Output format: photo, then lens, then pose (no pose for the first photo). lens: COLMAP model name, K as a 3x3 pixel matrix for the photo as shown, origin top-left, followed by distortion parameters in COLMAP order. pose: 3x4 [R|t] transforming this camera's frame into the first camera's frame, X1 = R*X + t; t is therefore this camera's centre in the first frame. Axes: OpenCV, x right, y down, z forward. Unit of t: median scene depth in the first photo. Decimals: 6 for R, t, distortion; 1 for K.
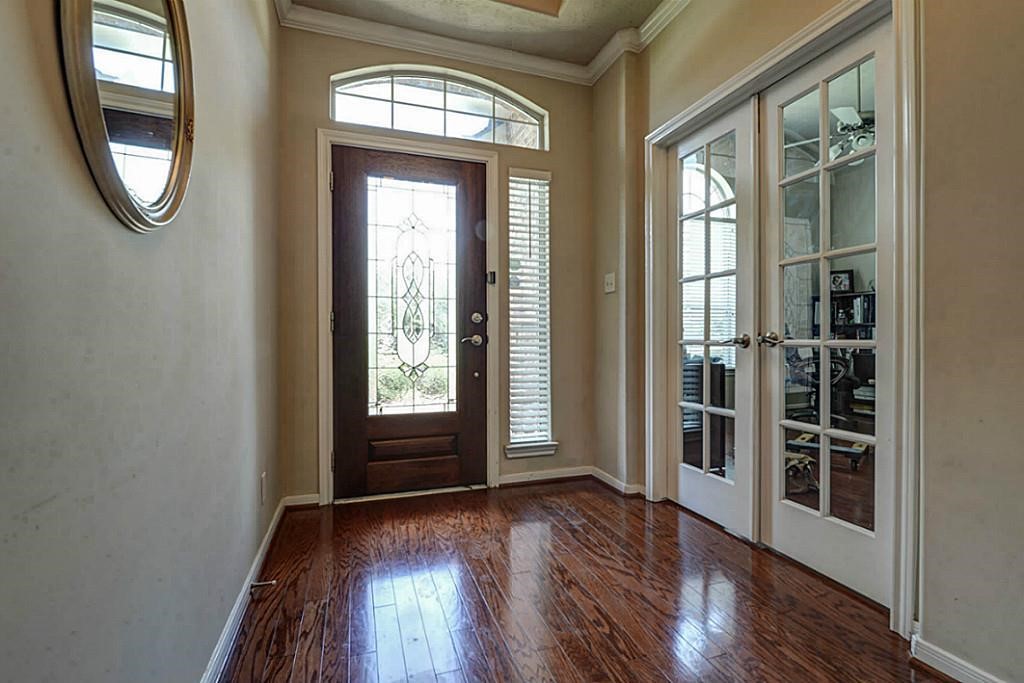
lens RADIAL K [[454.2, 0, 507.7], [0, 454.2, 343.8], [0, 0, 1]] dist [-0.015345, -0.000806]
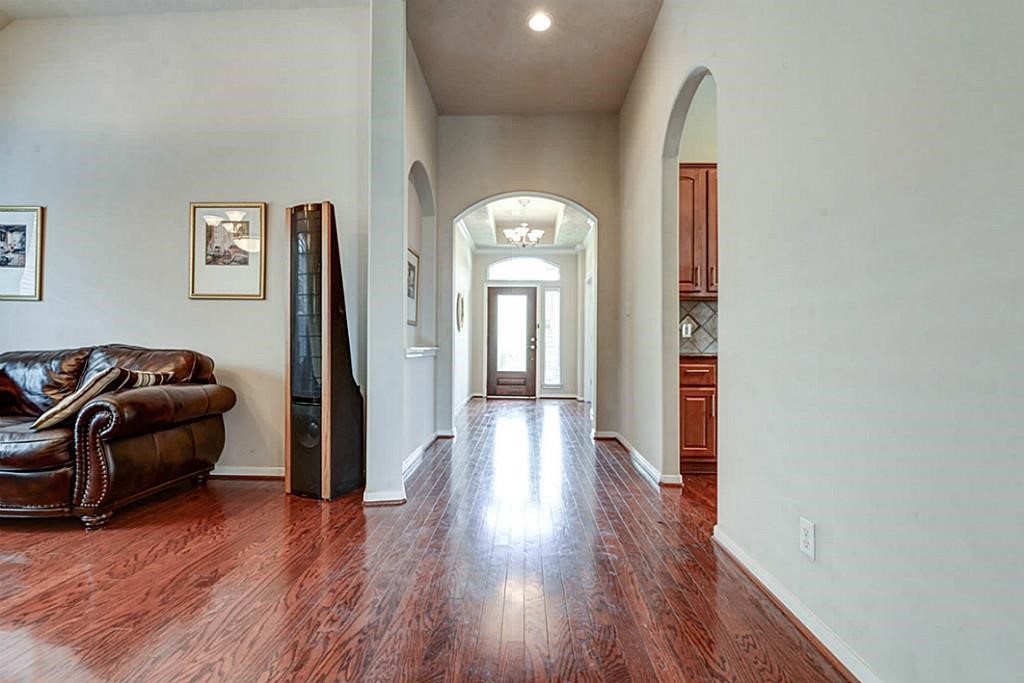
lens RADIAL K [[454.2, 0, 507.7], [0, 454.2, 340.9], [0, 0, 1]] dist [-0.015345, -0.000806]
pose [[0.936330, 0.009684, -0.350987, 0.814938], [-0.013886, 0.999859, -0.009457, -0.019080], [0.350846, 0.013728, 0.936333, -1.822372]]
